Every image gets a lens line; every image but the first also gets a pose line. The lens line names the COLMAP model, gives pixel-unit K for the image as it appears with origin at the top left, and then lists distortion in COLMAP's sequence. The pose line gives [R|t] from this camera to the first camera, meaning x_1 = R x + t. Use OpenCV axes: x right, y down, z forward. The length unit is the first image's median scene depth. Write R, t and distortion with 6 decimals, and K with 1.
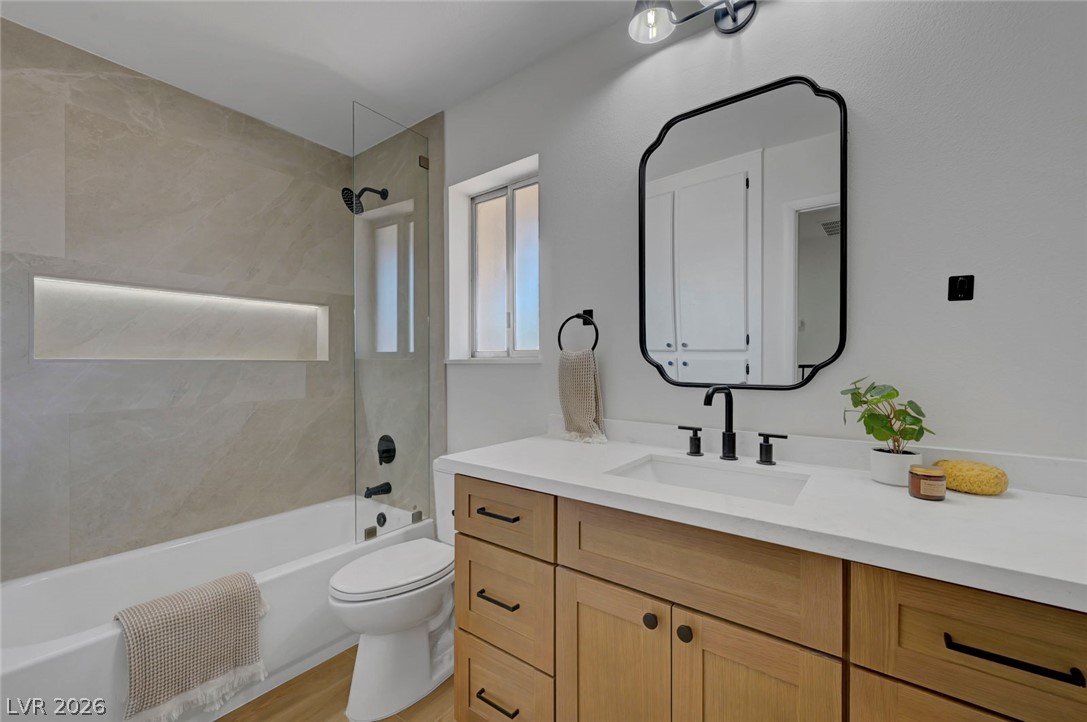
lens RADIAL K [[444.5, 0, 542.4], [0, 444.5, 351.9], [0, 0, 1]] dist [0.000764, -0.000192]
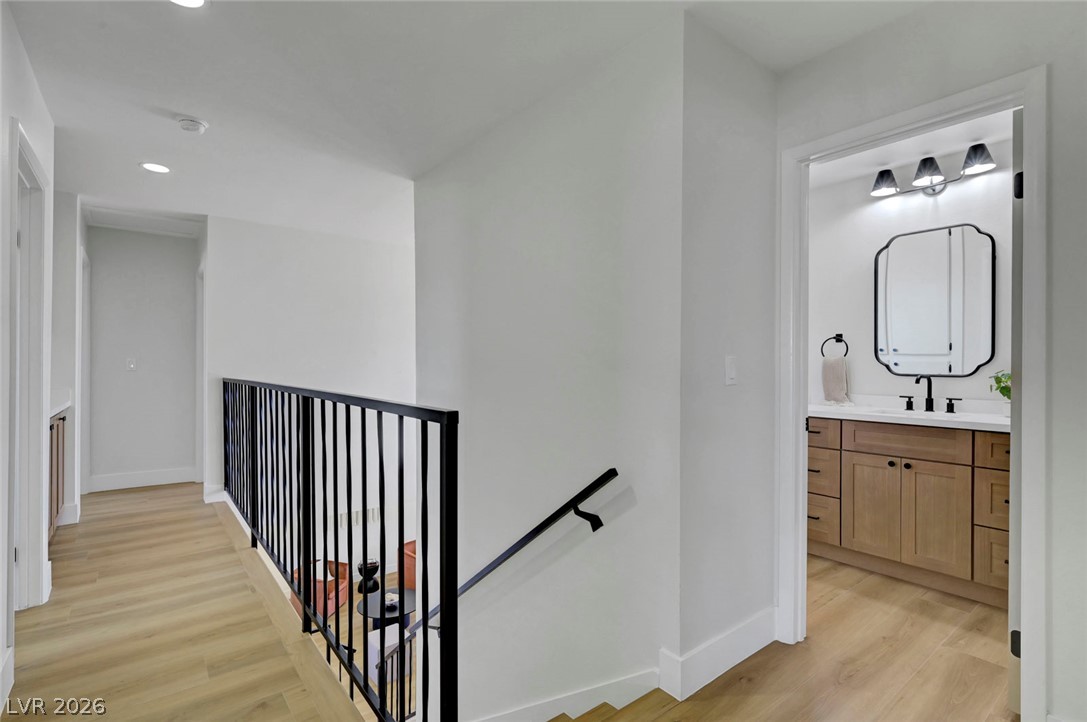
lens RADIAL K [[497.5, 0, 546.5], [0, 497.5, 358.6], [0, 0, 1]] dist [-0.001218, -0.000066]
pose [[0.961572, -0.001413, -0.274550, -0.624525], [0.005259, 0.999898, 0.013270, -0.036255], [0.274503, -0.014204, 0.961481, -1.626405]]
